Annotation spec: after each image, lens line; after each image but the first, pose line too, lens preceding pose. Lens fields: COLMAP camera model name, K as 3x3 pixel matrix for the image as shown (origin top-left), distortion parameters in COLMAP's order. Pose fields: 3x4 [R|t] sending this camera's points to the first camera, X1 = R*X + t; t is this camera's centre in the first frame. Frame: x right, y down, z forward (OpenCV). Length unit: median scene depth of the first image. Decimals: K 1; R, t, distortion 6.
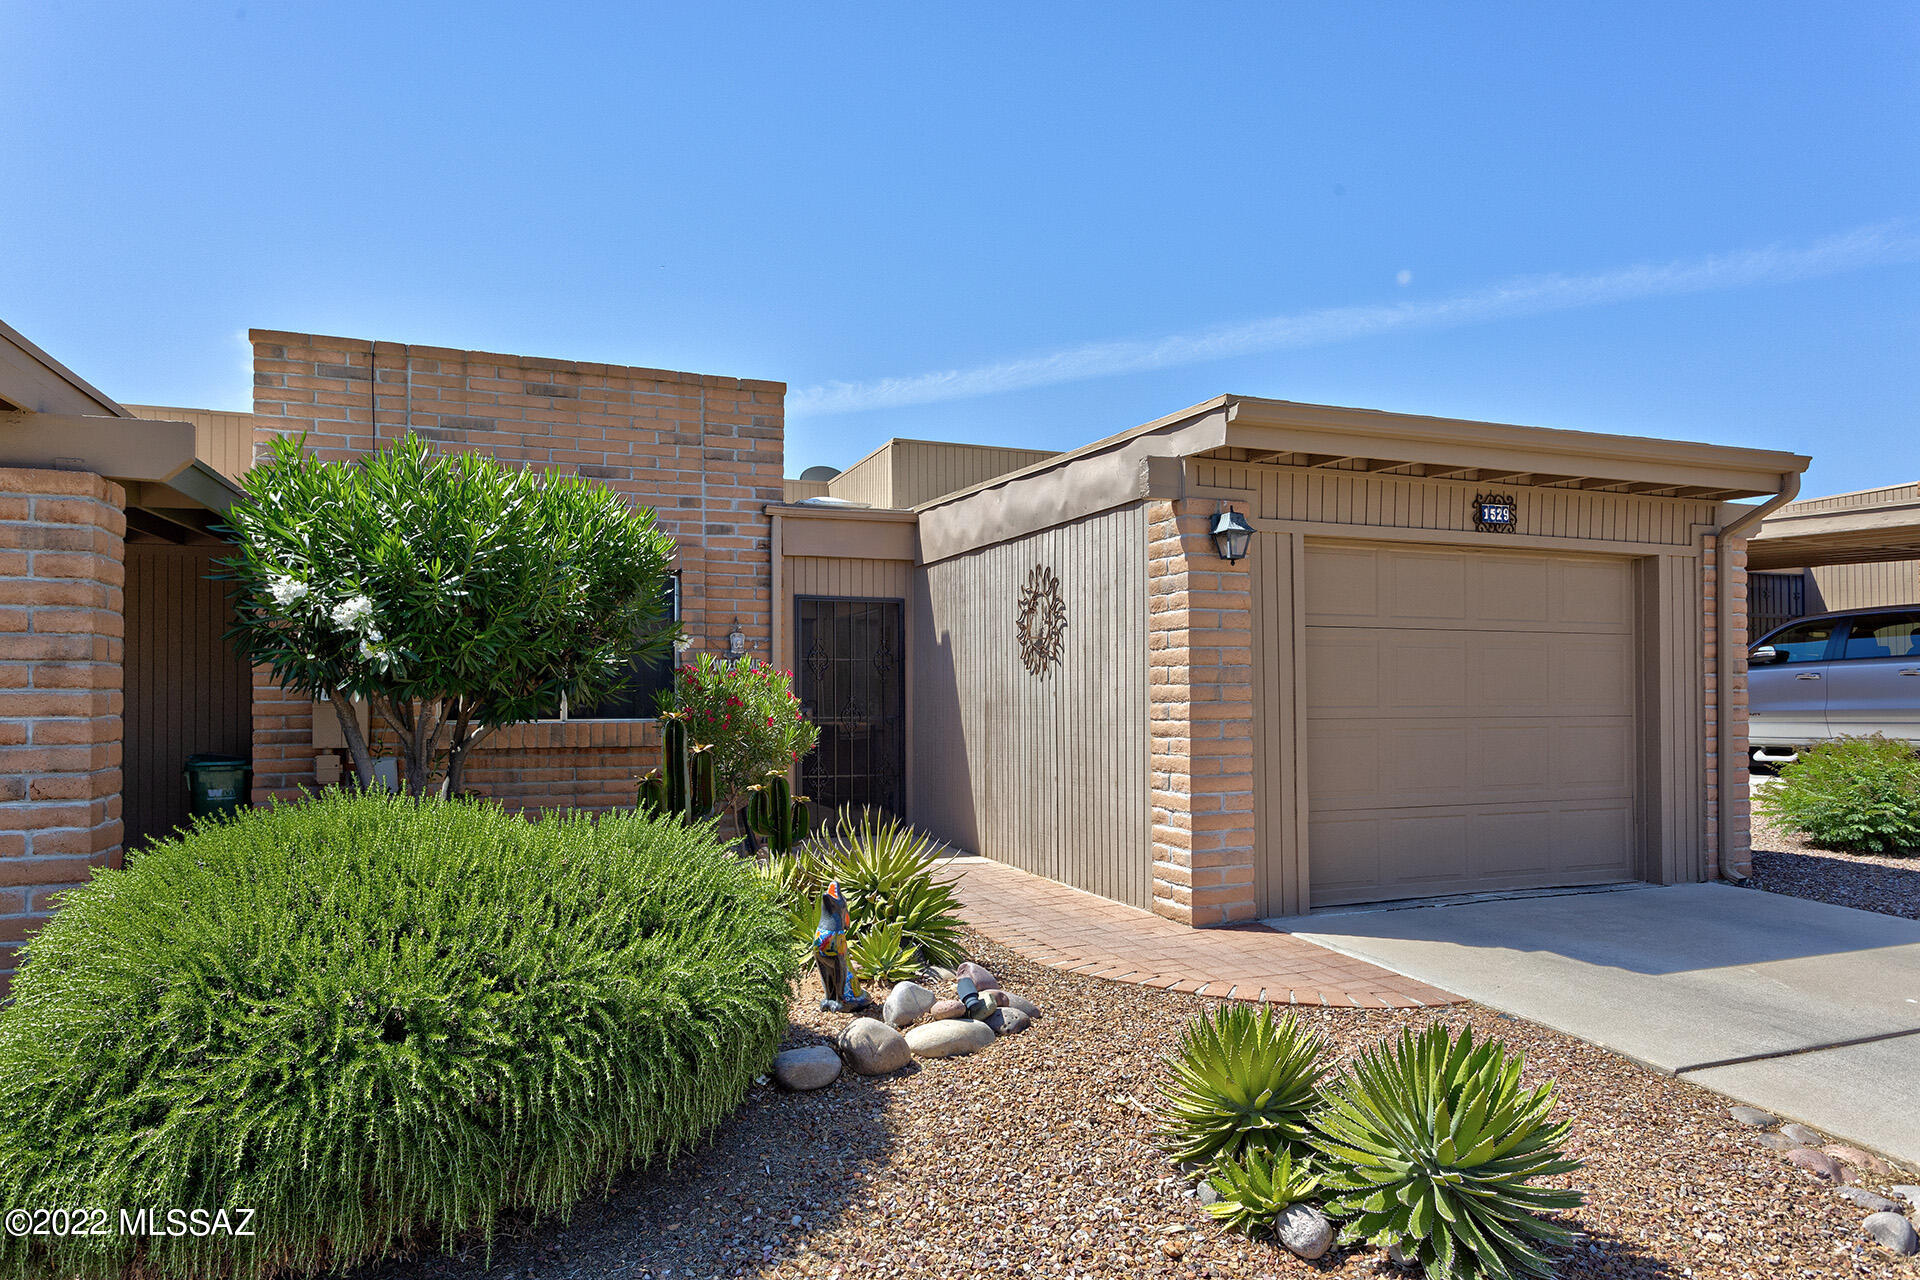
lens RADIAL K [[1215.4, 0, 964.9], [0, 1215.4, 641.8], [0, 0, 1]] dist [-0.003035, 0.002240]
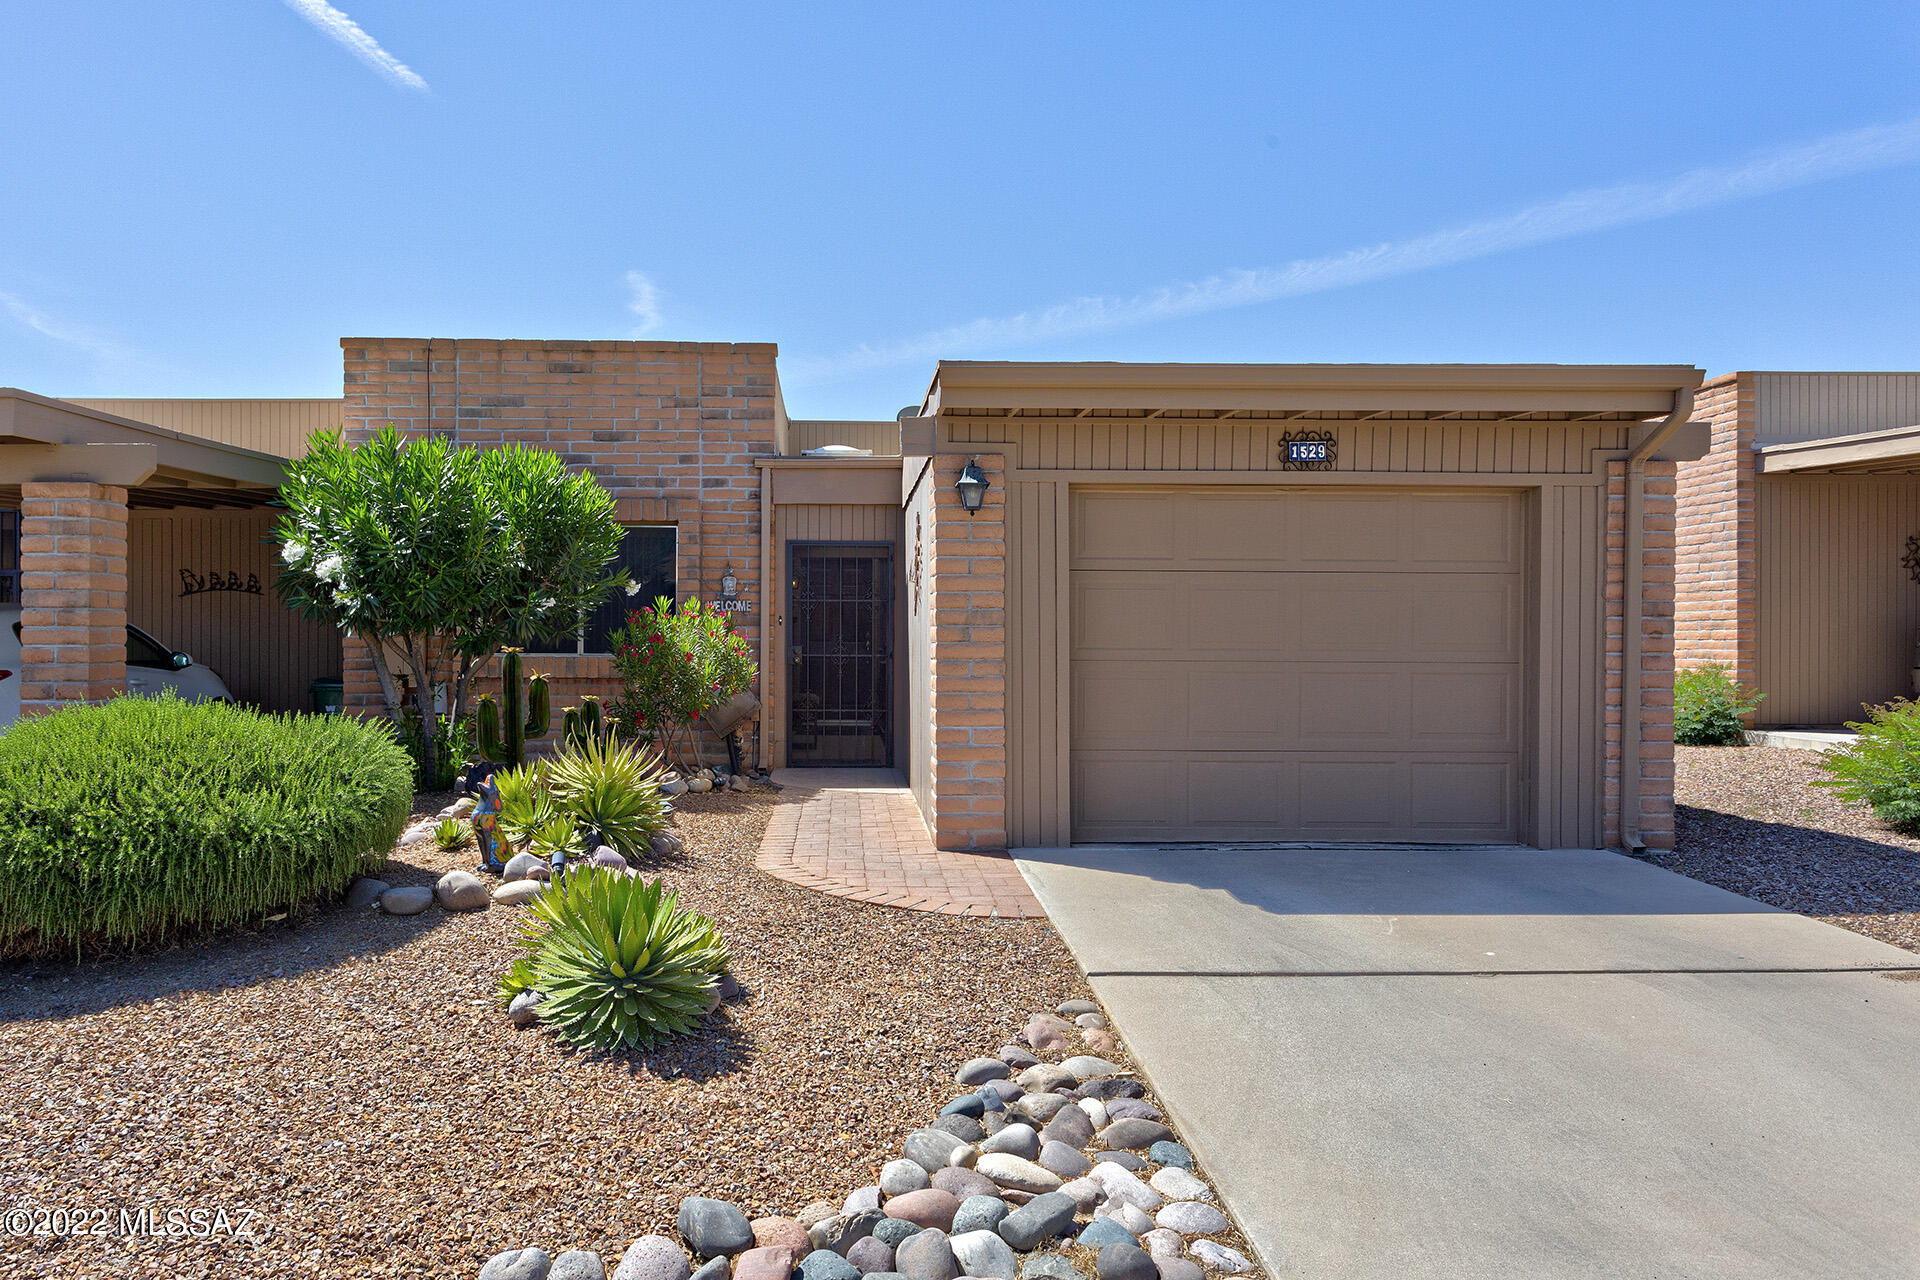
lens RADIAL K [[1459.6, 0, 959.5], [0, 1459.6, 587.4], [0, 0, 1]] dist [-0.001253, 0.001367]
pose [[0.930605, -0.004765, -0.365994, 0.559368], [0.009368, 0.999898, 0.010804, -0.011425], [0.365905, -0.013483, 0.930554, -0.169909]]
